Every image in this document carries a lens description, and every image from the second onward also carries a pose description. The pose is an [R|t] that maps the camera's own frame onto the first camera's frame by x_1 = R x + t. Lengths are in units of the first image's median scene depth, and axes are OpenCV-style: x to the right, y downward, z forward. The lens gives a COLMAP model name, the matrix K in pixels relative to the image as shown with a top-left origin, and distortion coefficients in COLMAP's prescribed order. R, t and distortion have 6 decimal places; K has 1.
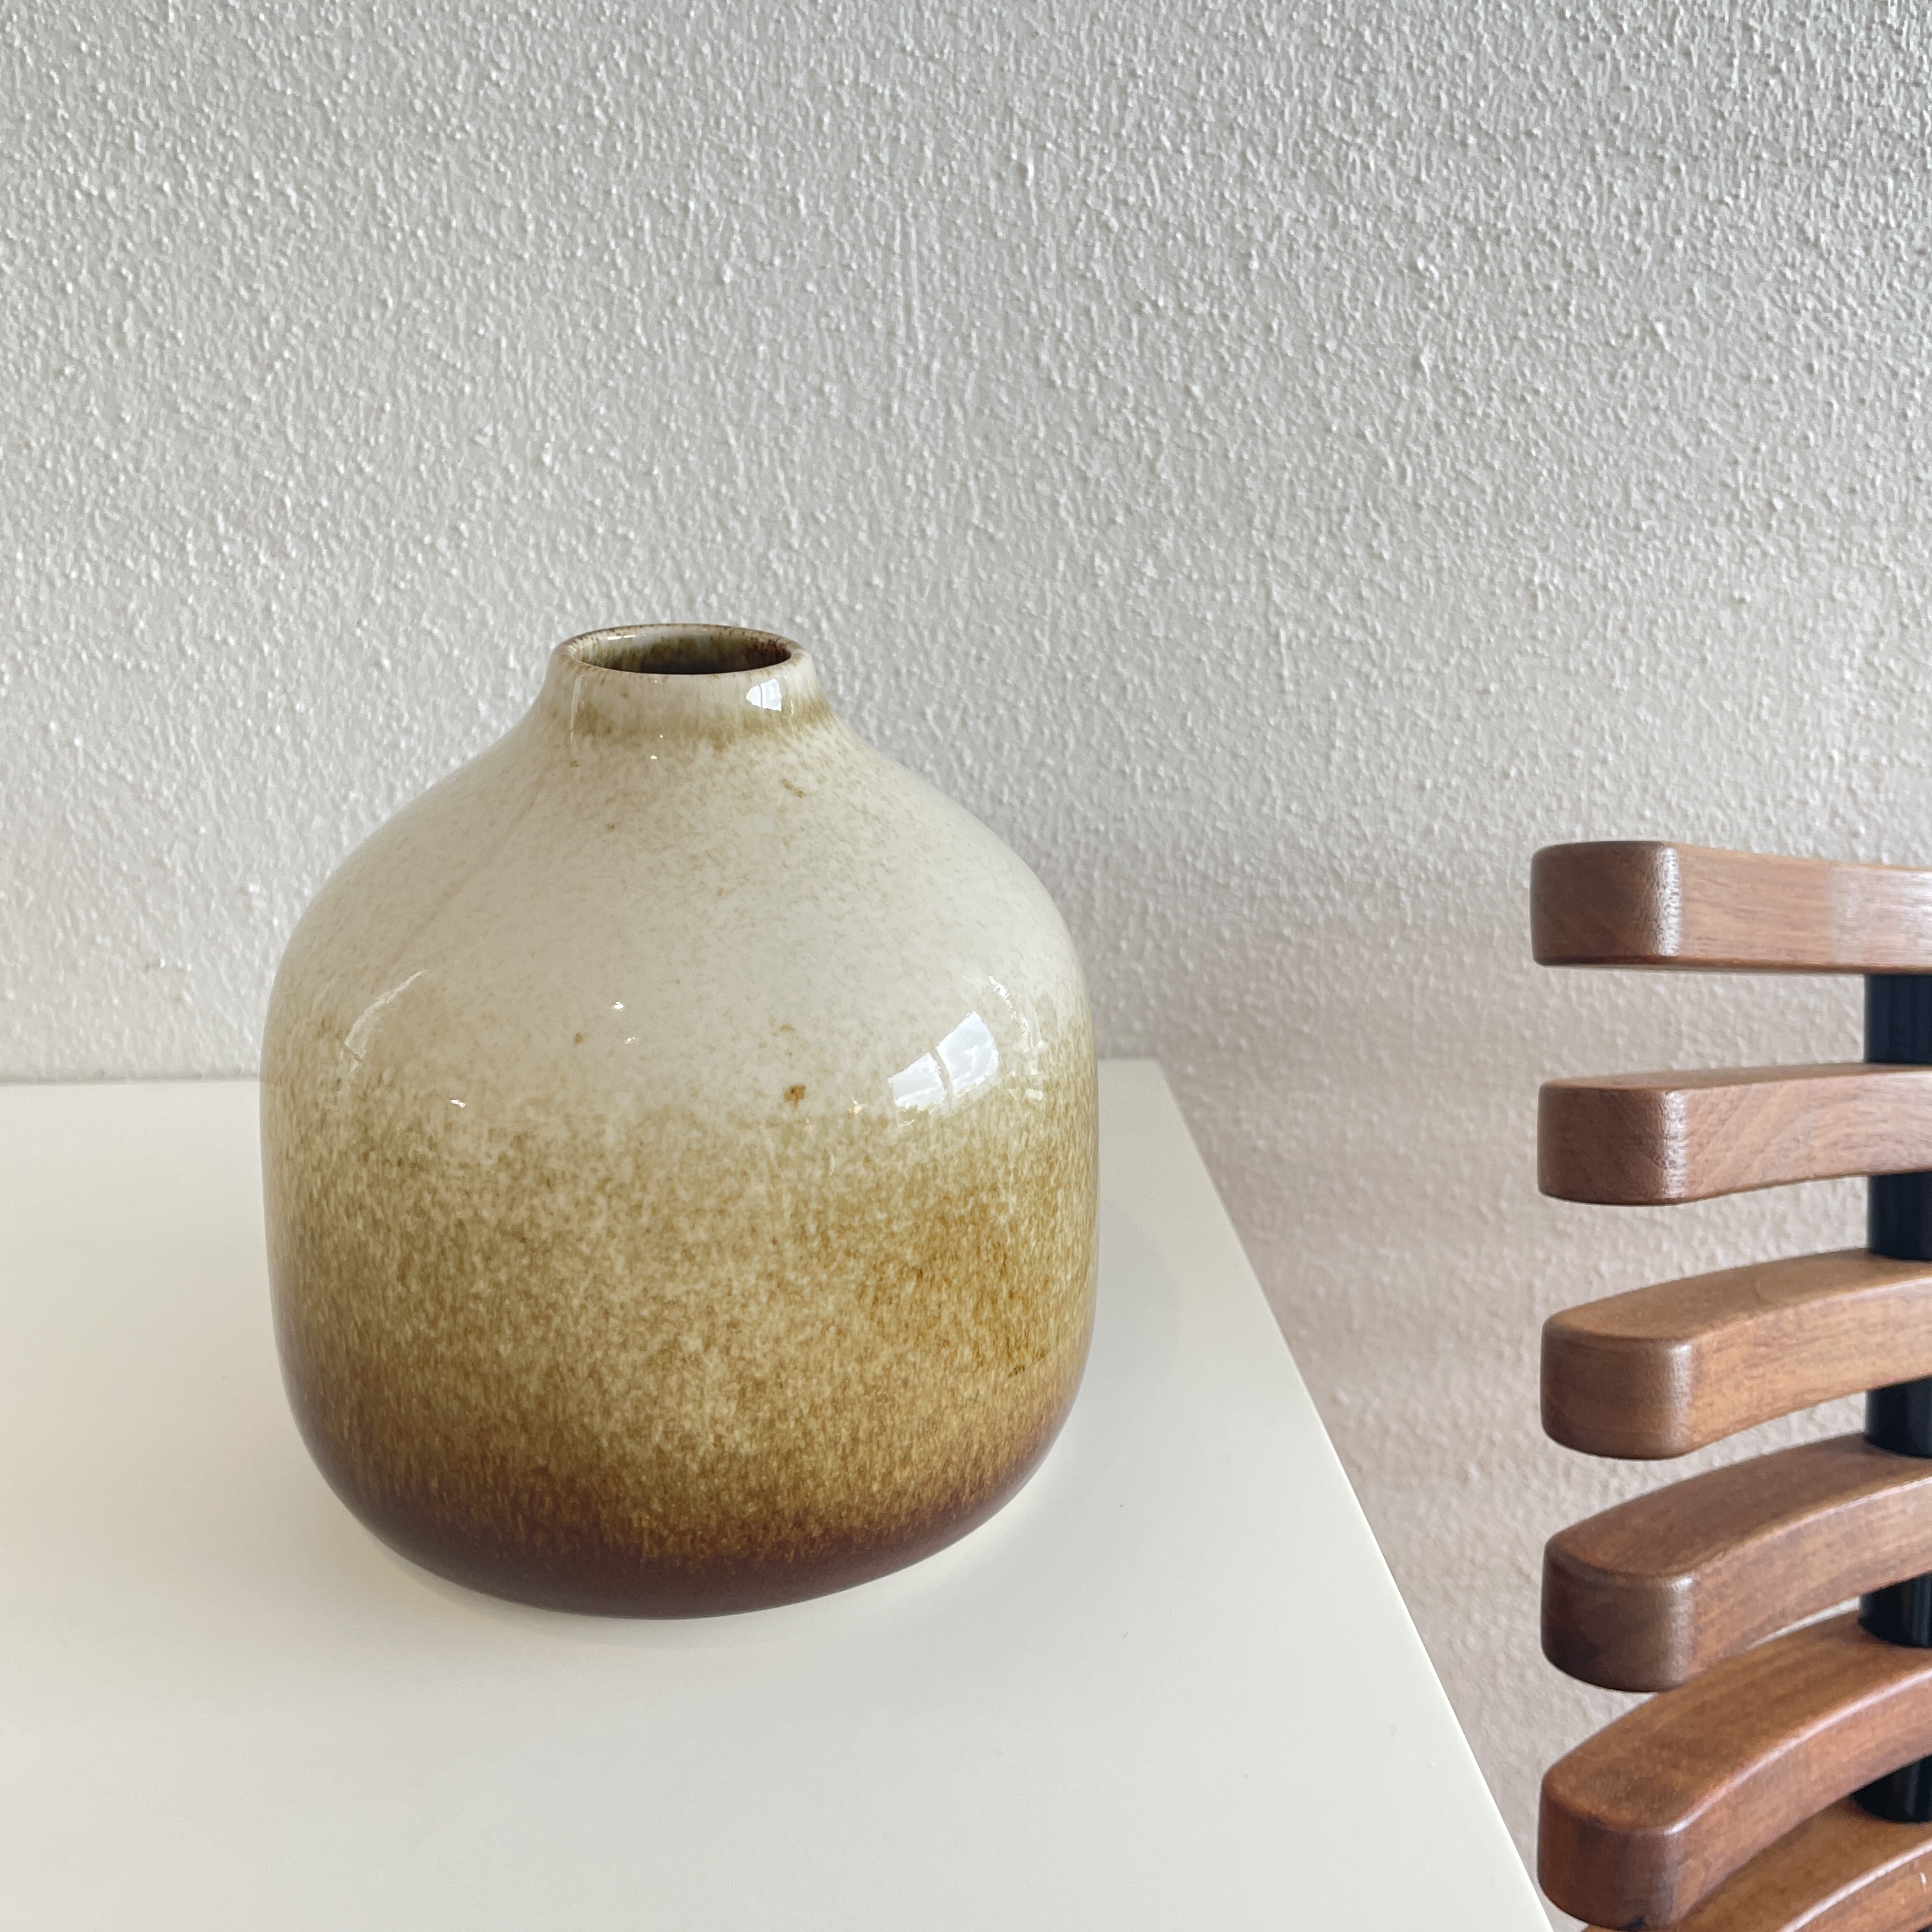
lens RADIAL K [[2035.7, 0, 966.0], [0, 2035.7, 966.0], [0, 0, 1]] dist [0.102854, -0.204910]
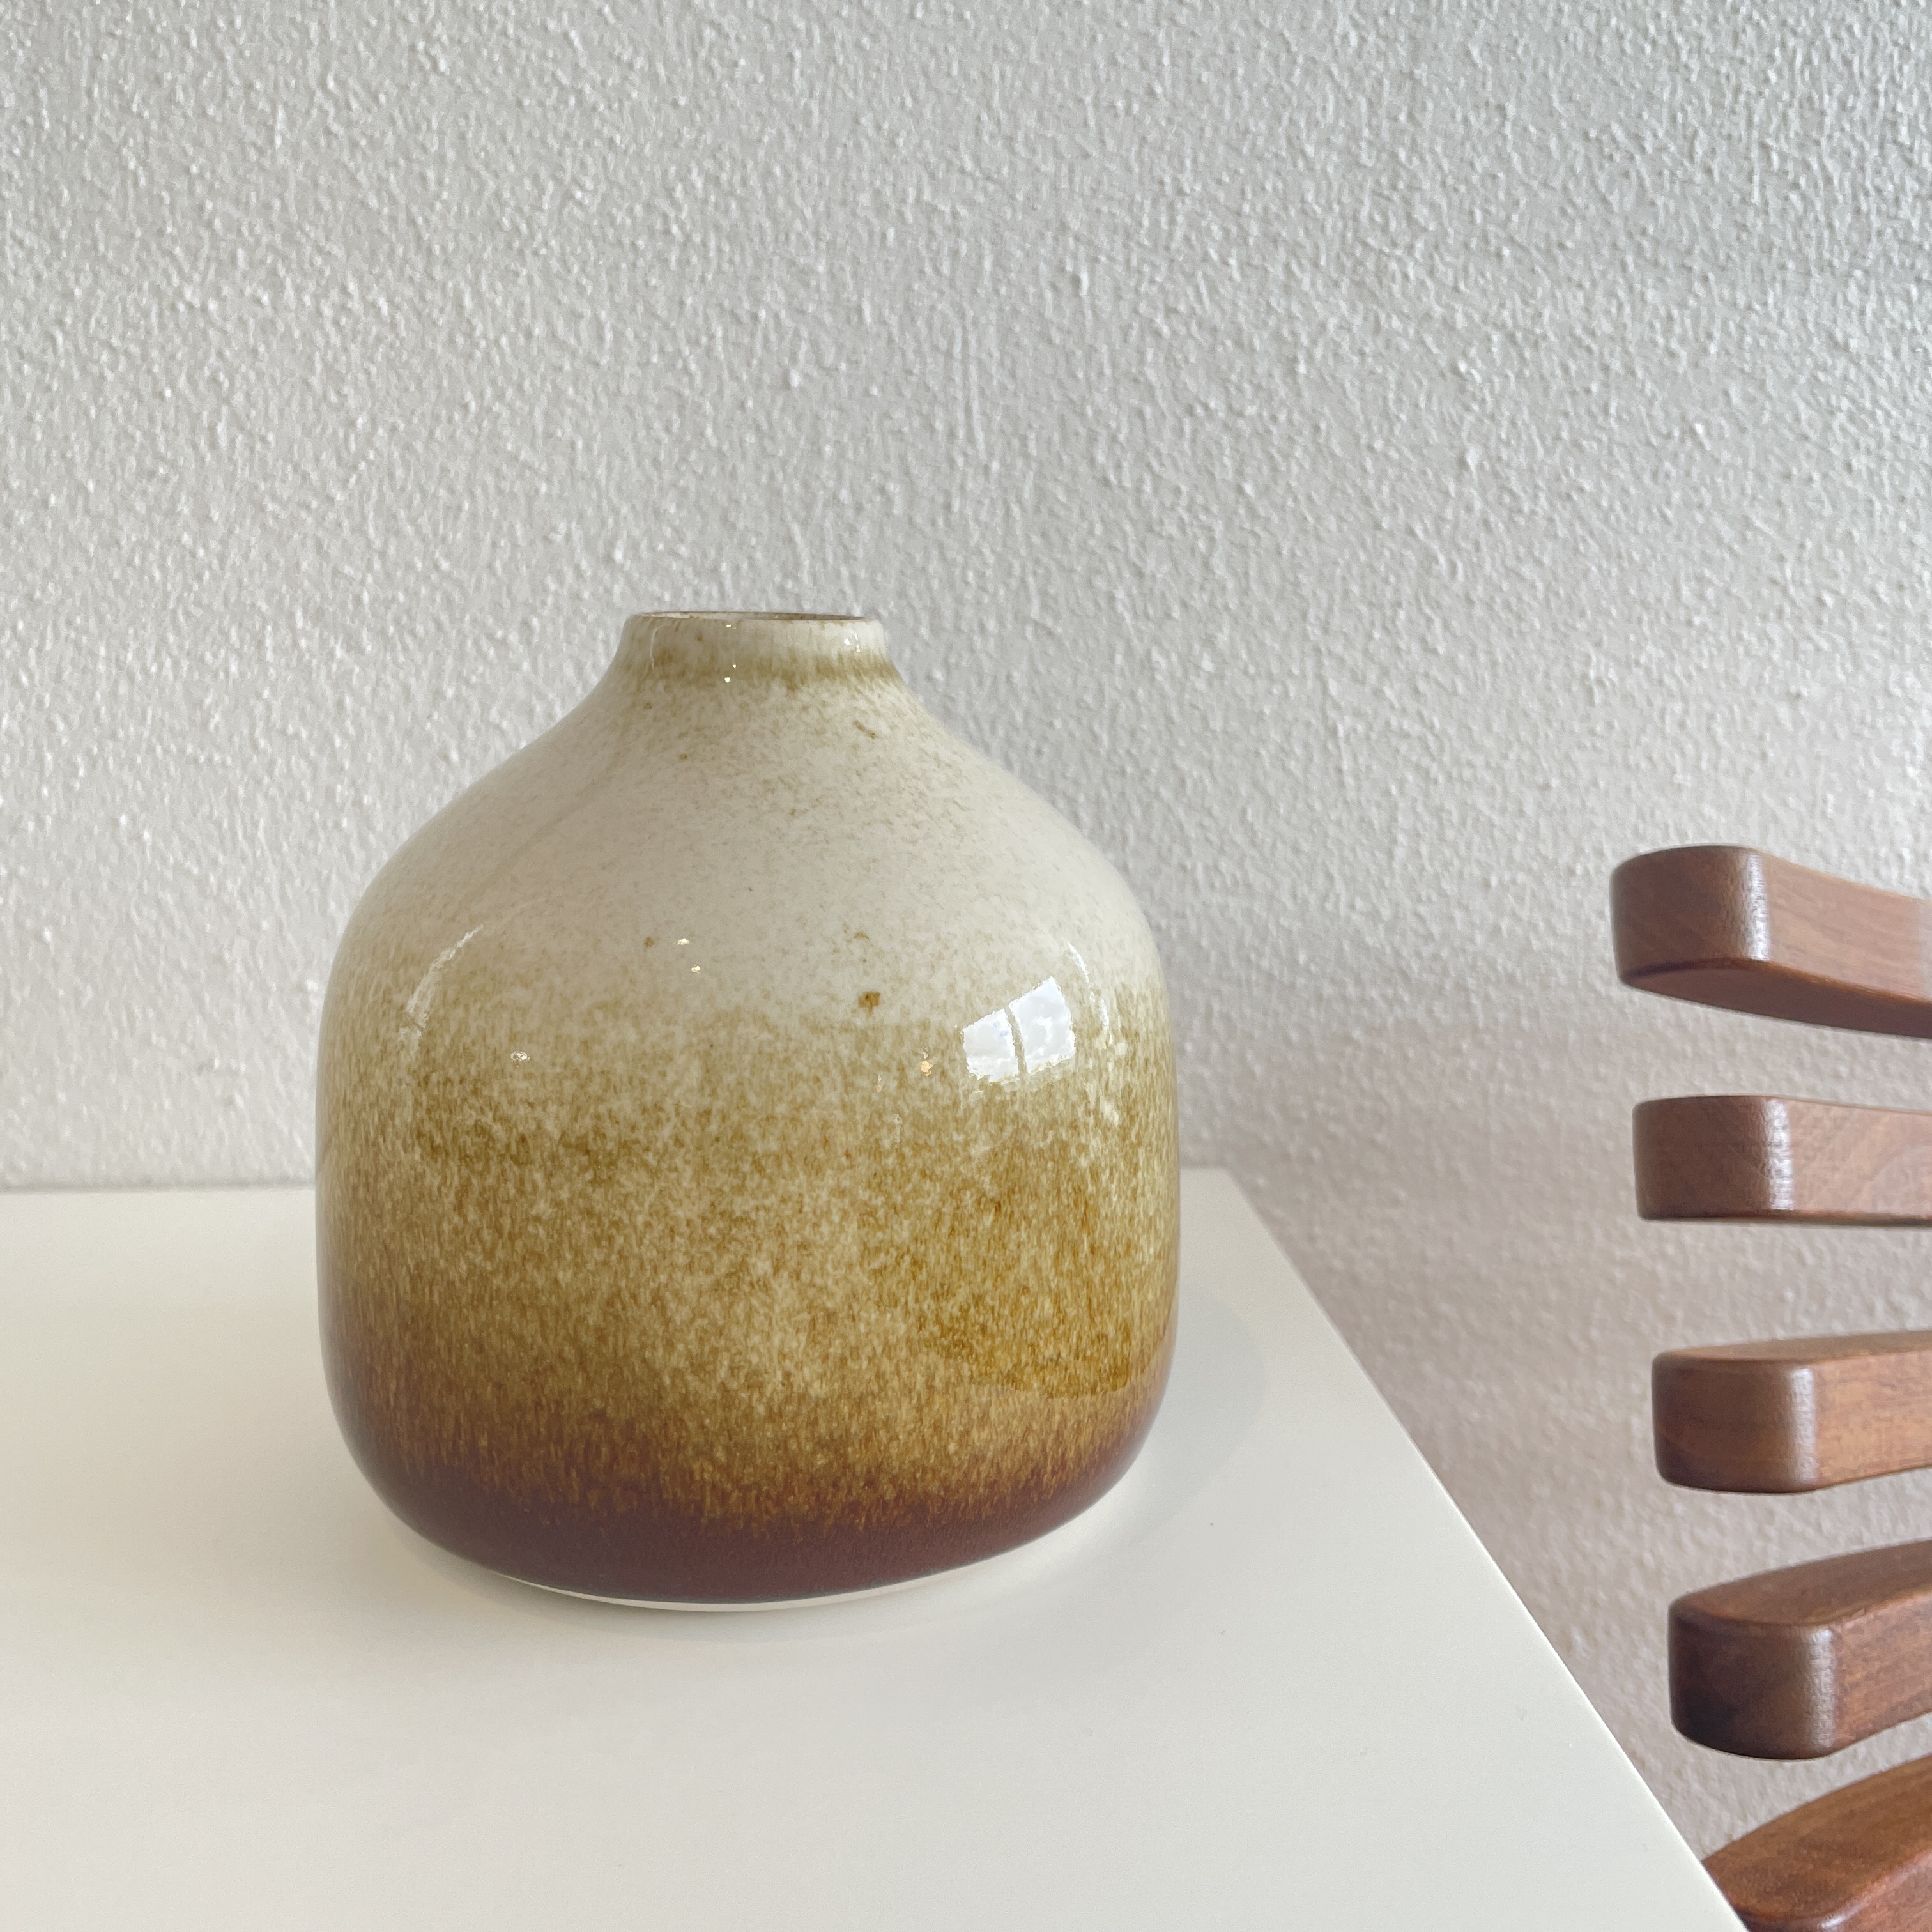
lens RADIAL K [[2035.7, 0, 966.0], [0, 2035.7, 966.0], [0, 0, 1]] dist [0.102854, -0.204910]
pose [[0.999779, -0.009520, -0.018728, -0.012408], [0.006125, 0.984793, -0.173622, 0.134713], [0.020097, 0.173468, 0.984634, 0.028301]]
